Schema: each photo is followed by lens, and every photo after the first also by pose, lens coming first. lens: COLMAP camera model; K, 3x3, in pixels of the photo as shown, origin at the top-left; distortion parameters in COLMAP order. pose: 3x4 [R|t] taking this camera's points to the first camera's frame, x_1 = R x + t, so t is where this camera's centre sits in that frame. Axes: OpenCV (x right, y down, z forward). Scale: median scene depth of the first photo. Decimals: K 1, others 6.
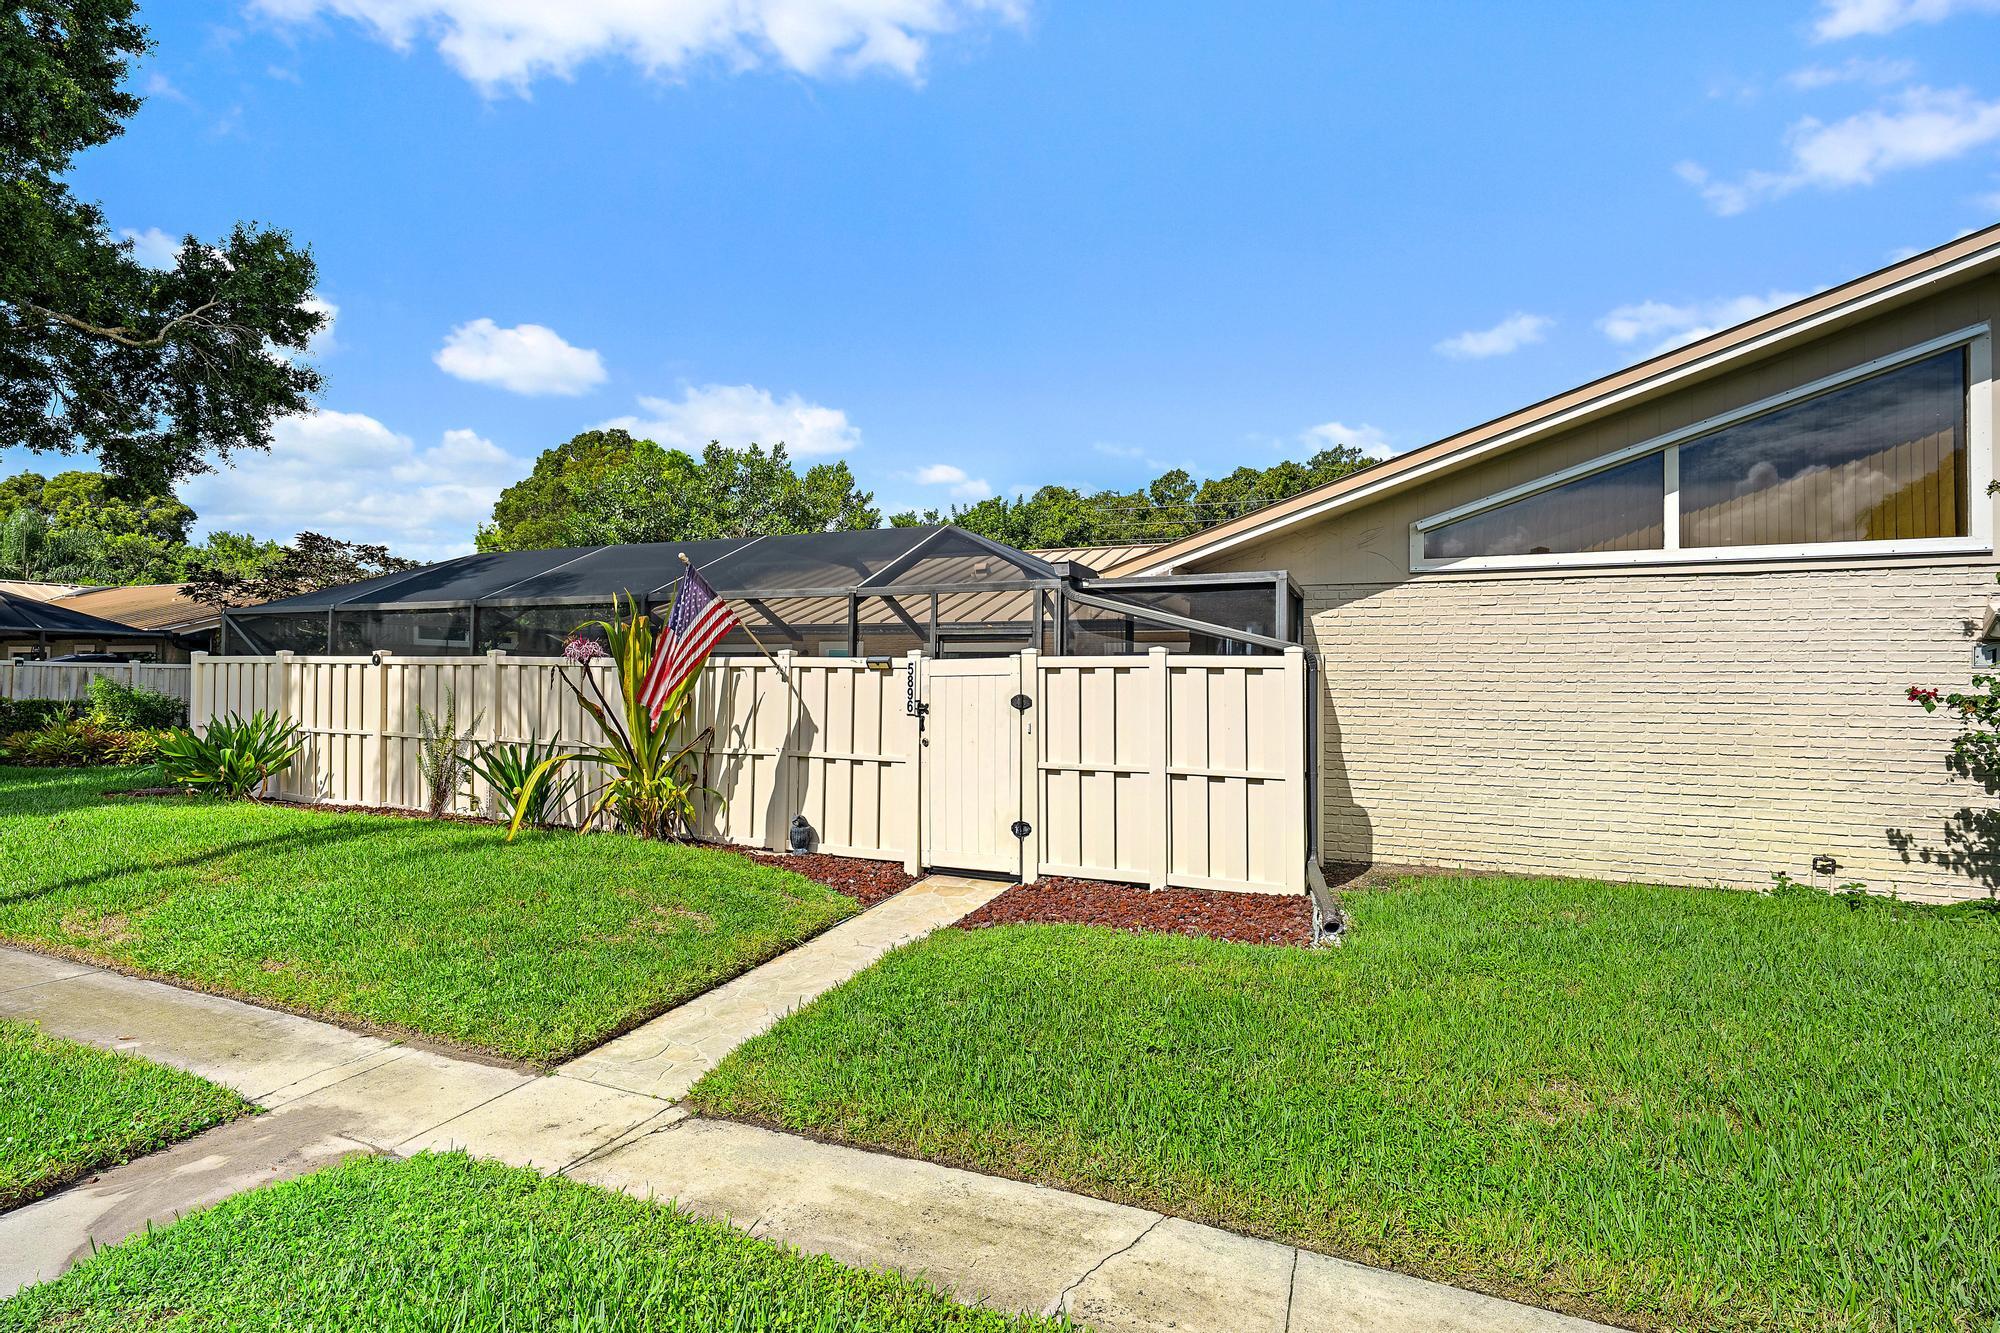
lens RADIAL K [[931.2, 0, 997.0], [0, 931.2, 670.0], [0, 0, 1]] dist [-0.004438, 0.000673]
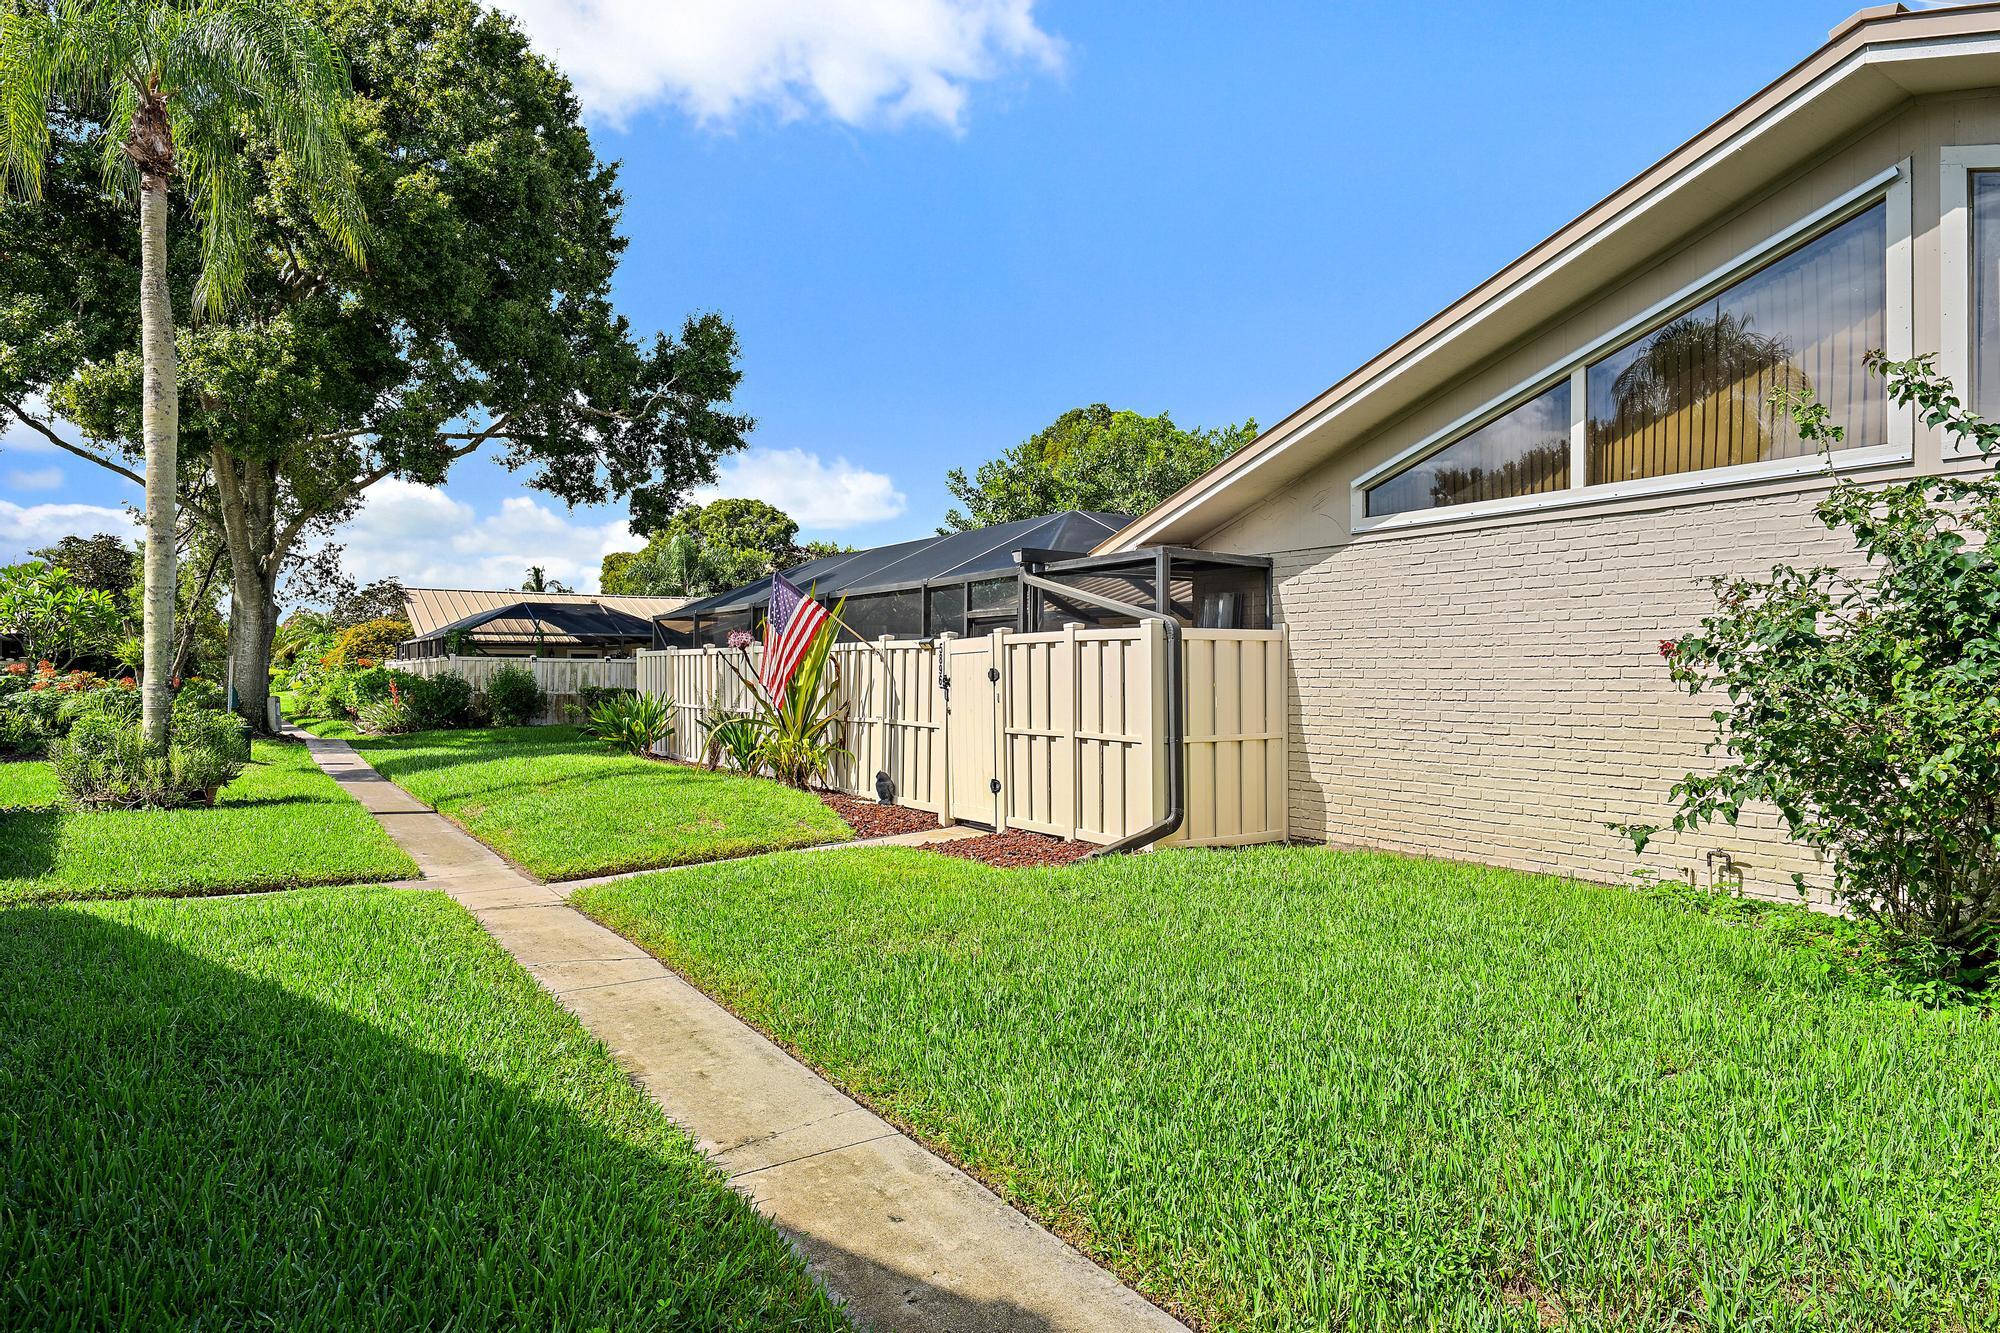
lens RADIAL K [[1151.0, 0, 1003.0], [0, 1151.0, 670.9], [0, 0, 1]] dist [-0.021551, -0.000042]
pose [[0.832846, -0.012907, -0.553354, 0.787011], [0.019659, 0.999787, 0.006269, 0.019856], [0.553156, -0.016099, 0.832922, -0.160669]]
